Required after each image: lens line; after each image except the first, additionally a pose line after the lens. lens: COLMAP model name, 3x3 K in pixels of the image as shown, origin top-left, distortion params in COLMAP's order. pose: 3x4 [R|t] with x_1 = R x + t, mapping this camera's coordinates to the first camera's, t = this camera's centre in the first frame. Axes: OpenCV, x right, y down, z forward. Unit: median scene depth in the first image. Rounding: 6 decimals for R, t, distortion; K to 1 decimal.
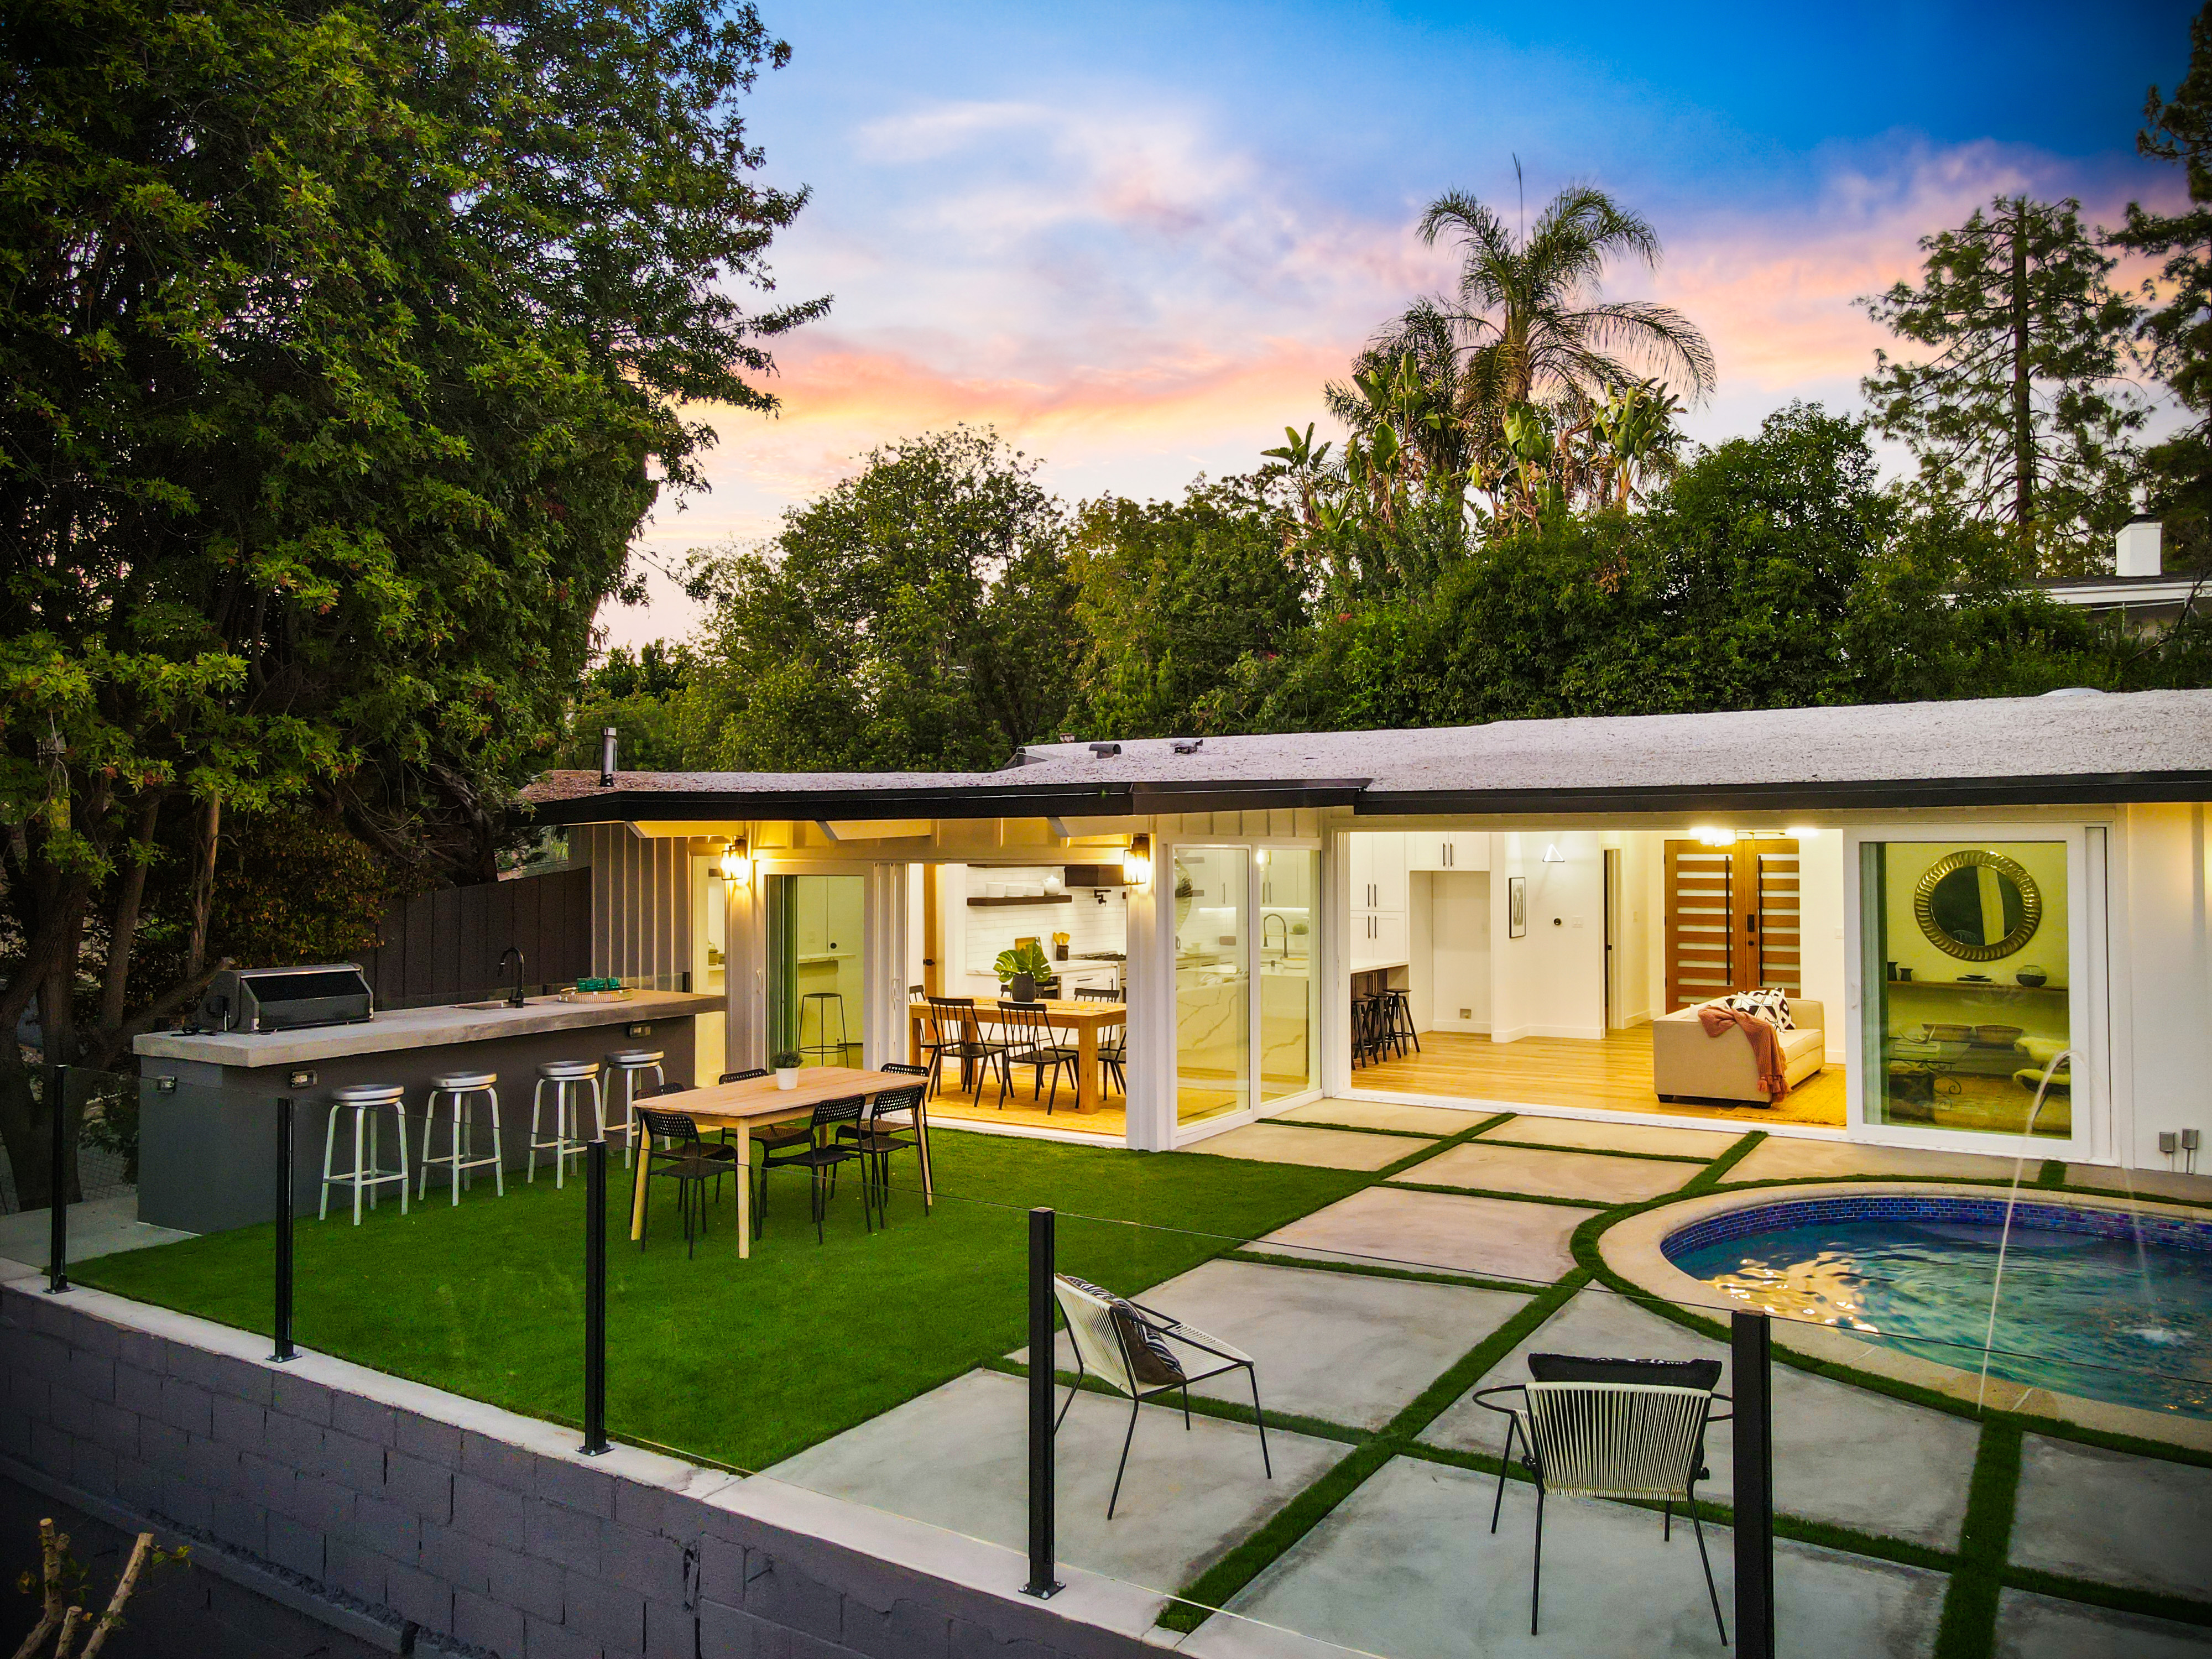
lens RADIAL K [[1624.6, 0, 1112.1], [0, 1624.6, 821.5], [0, 0, 1]] dist [0.025704, -0.008787]
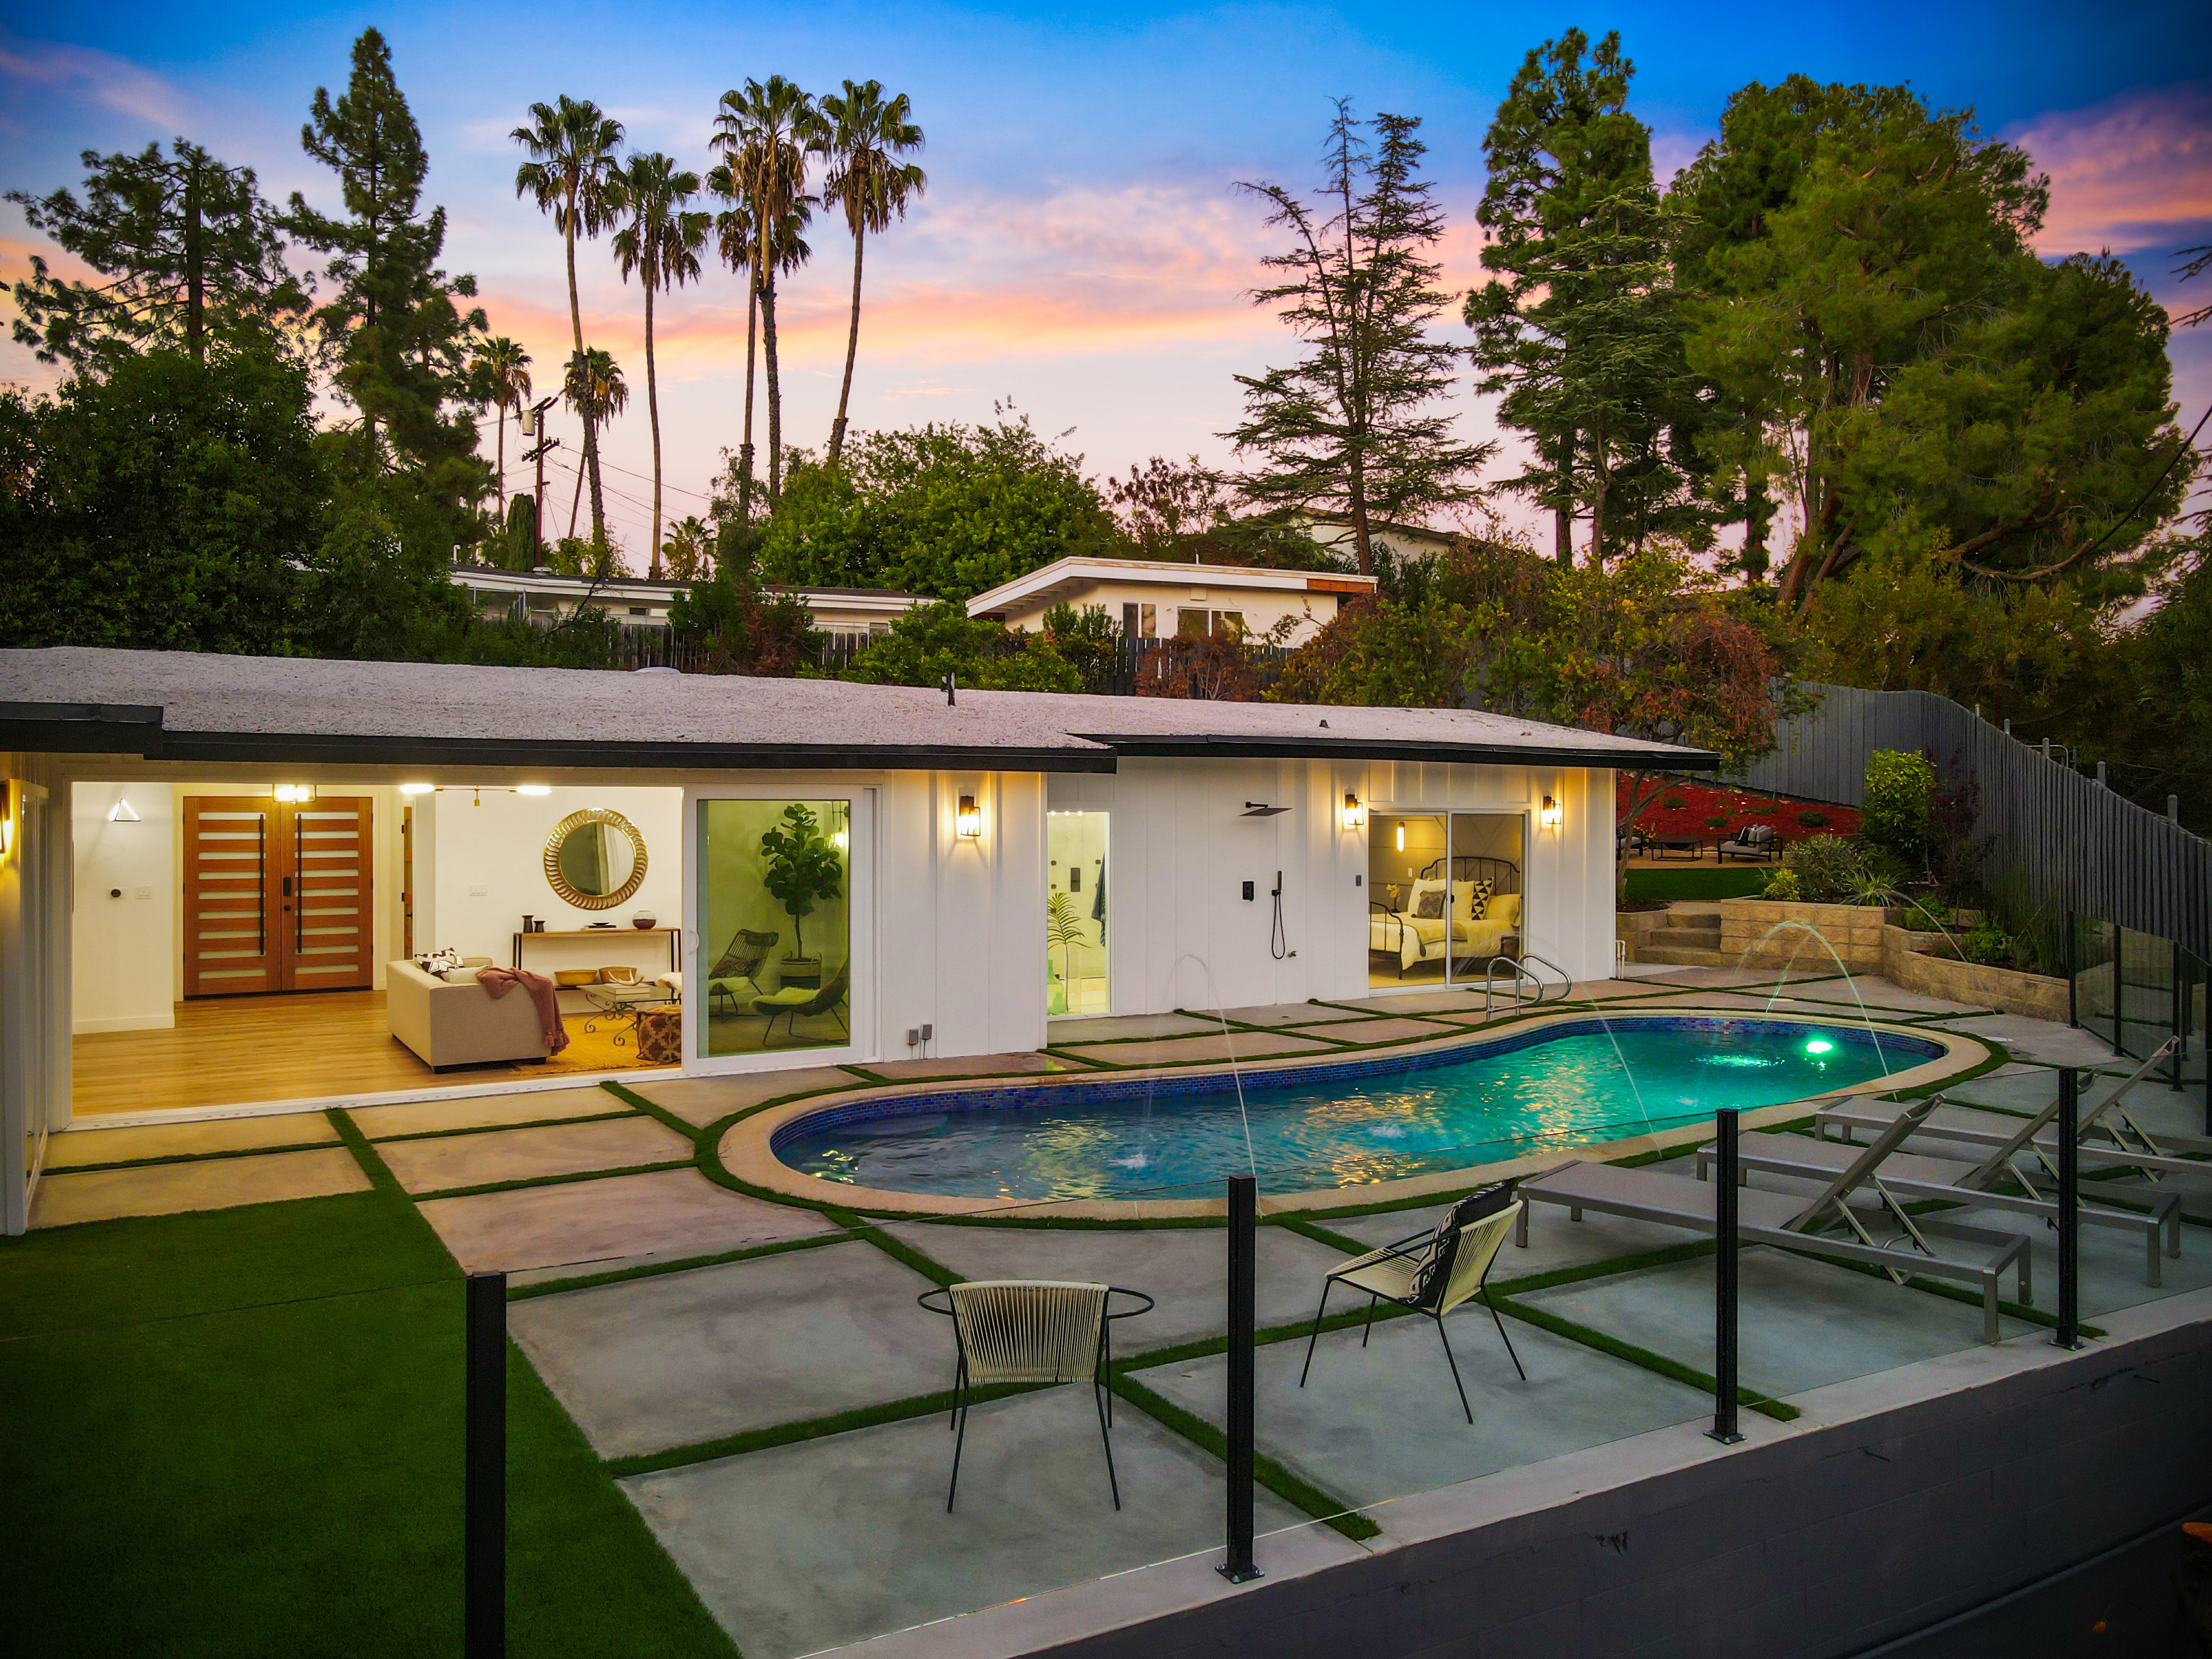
lens RADIAL K [[1624.6, 0, 1120.1], [0, 1624.6, 815.8], [0, 0, 1]] dist [0.025704, -0.008787]
pose [[0.458802, -0.000989, 0.888538, -0.165953], [-0.016843, 0.999810, 0.009810, 0.003644], [-0.888379, -0.019466, 0.458698, 0.114324]]
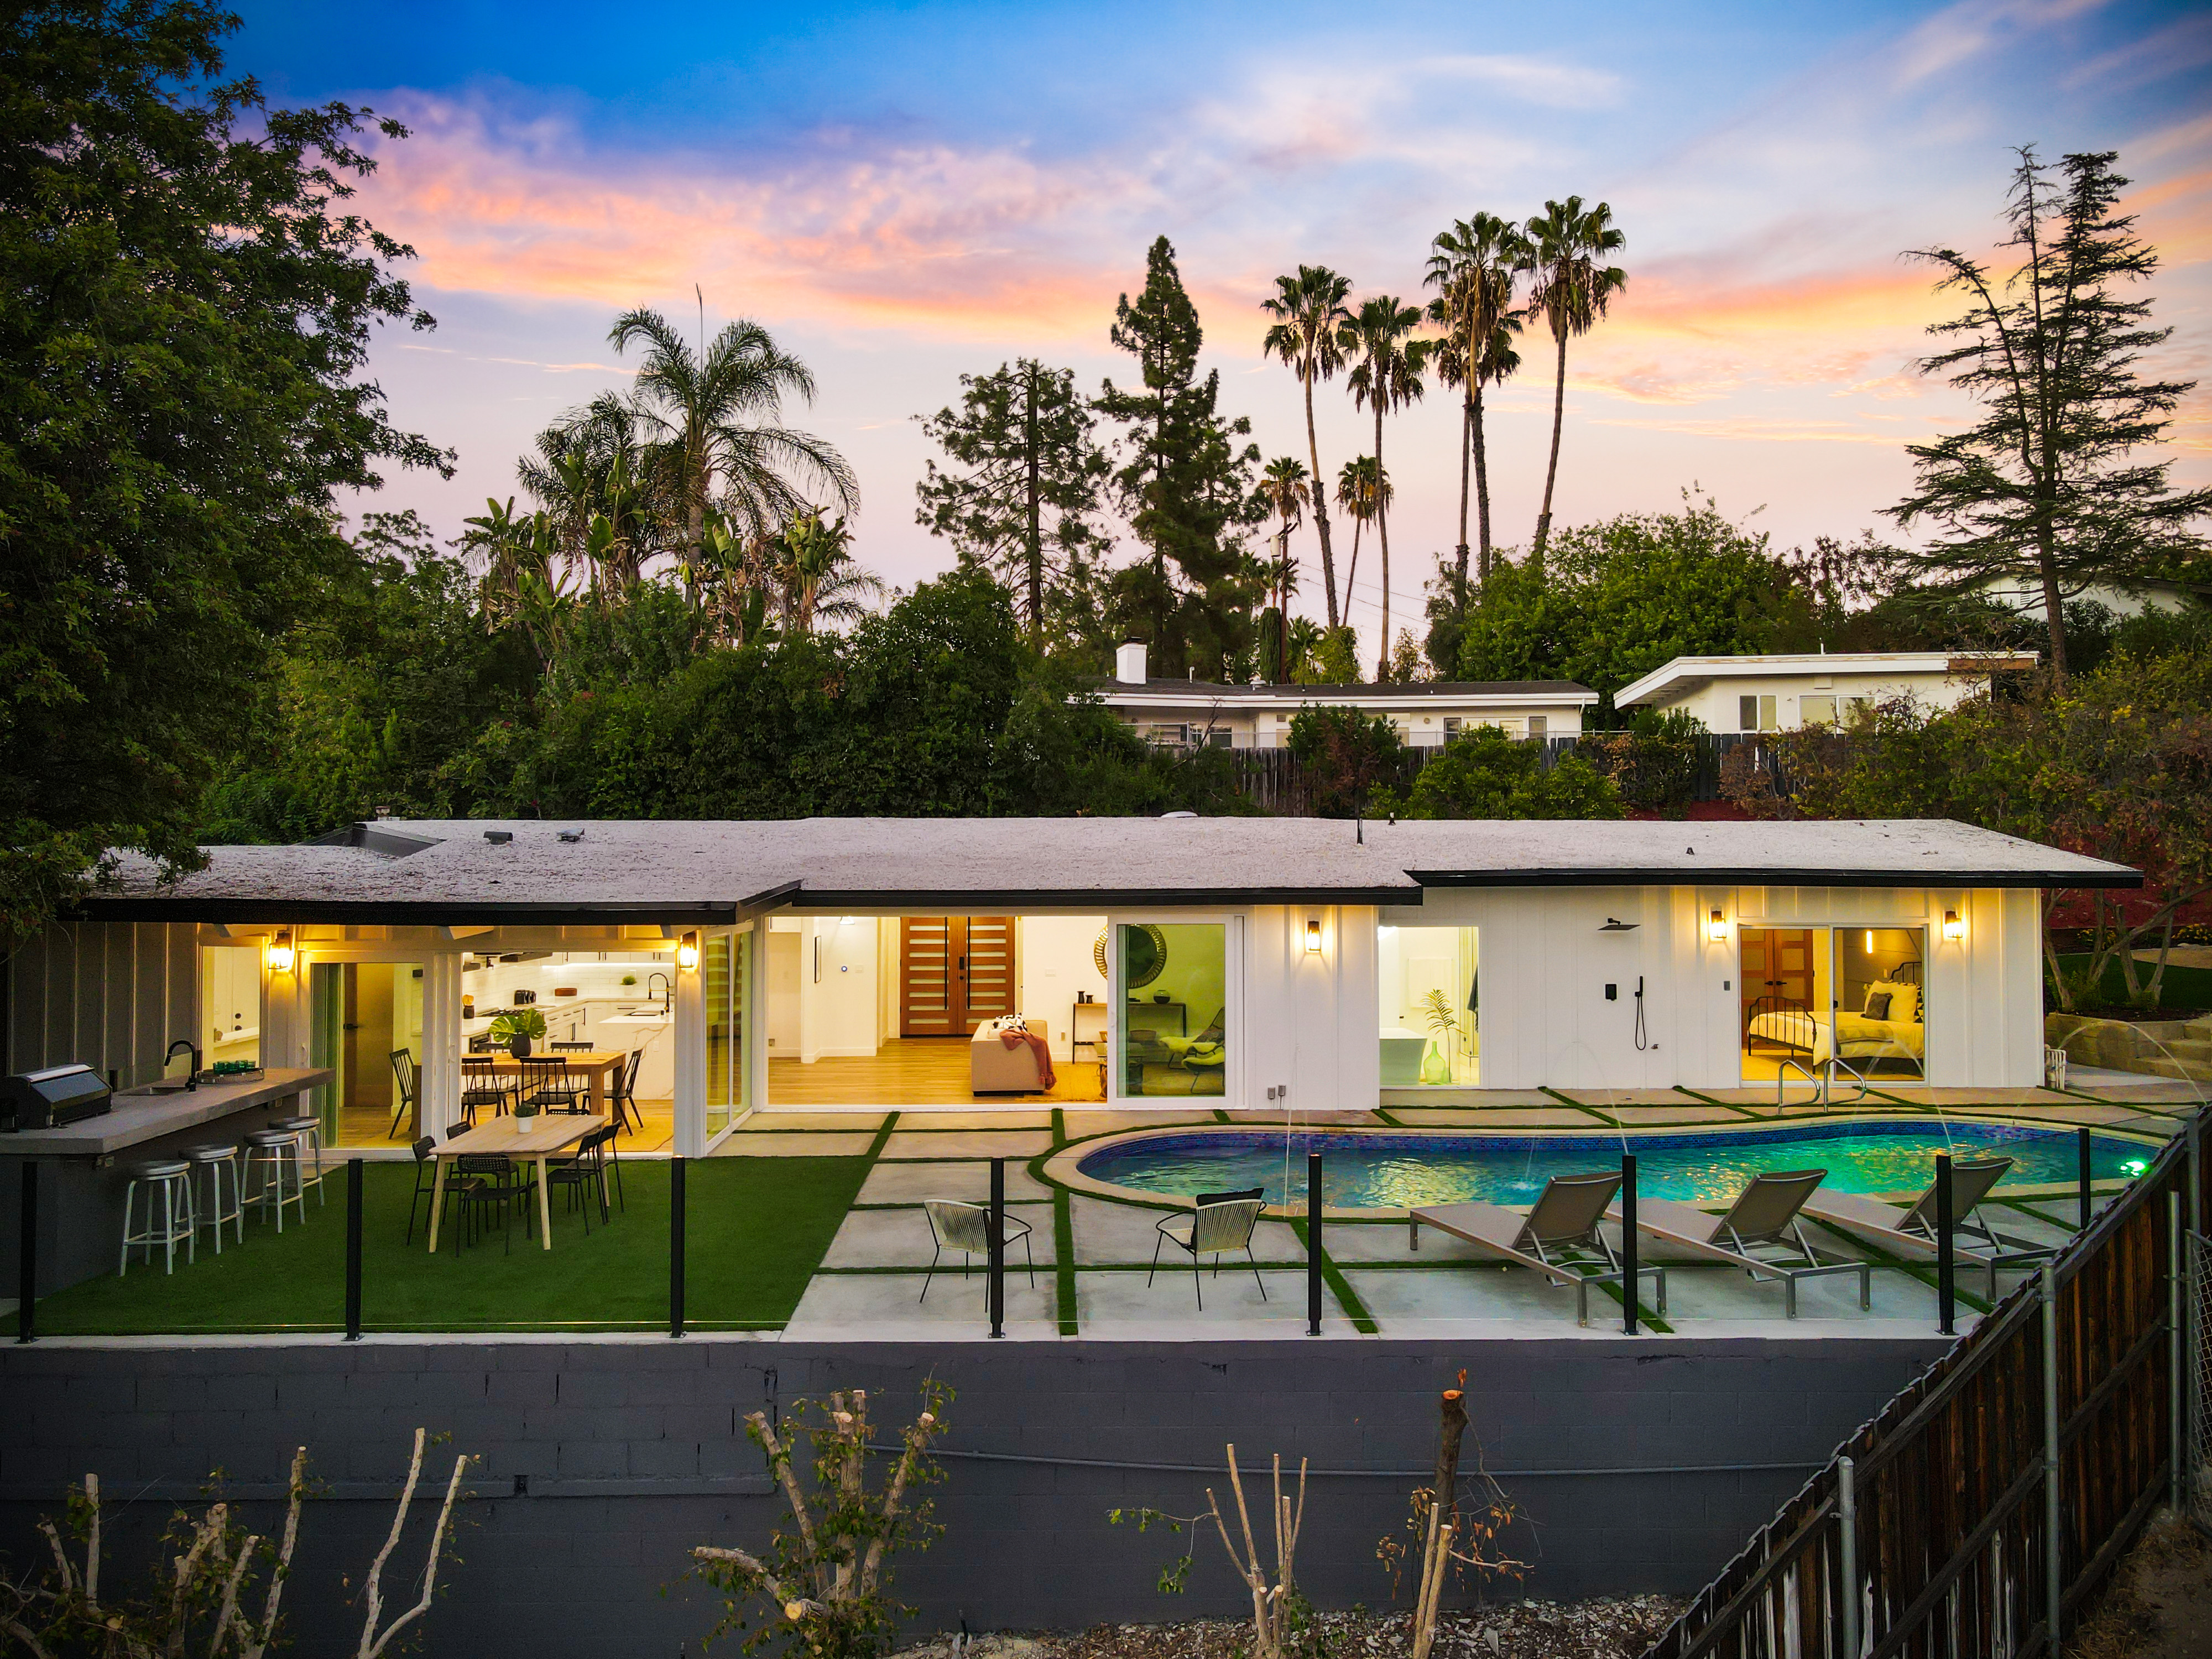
lens RADIAL K [[1624.6, 0, 1117.7], [0, 1624.6, 806.5], [0, 0, 1]] dist [0.025704, -0.008787]
pose [[0.828786, 0.020469, 0.559191, -0.199144], [-0.010379, 0.999721, -0.021211, -0.031072], [-0.559469, 0.011776, 0.828768, -0.152170]]
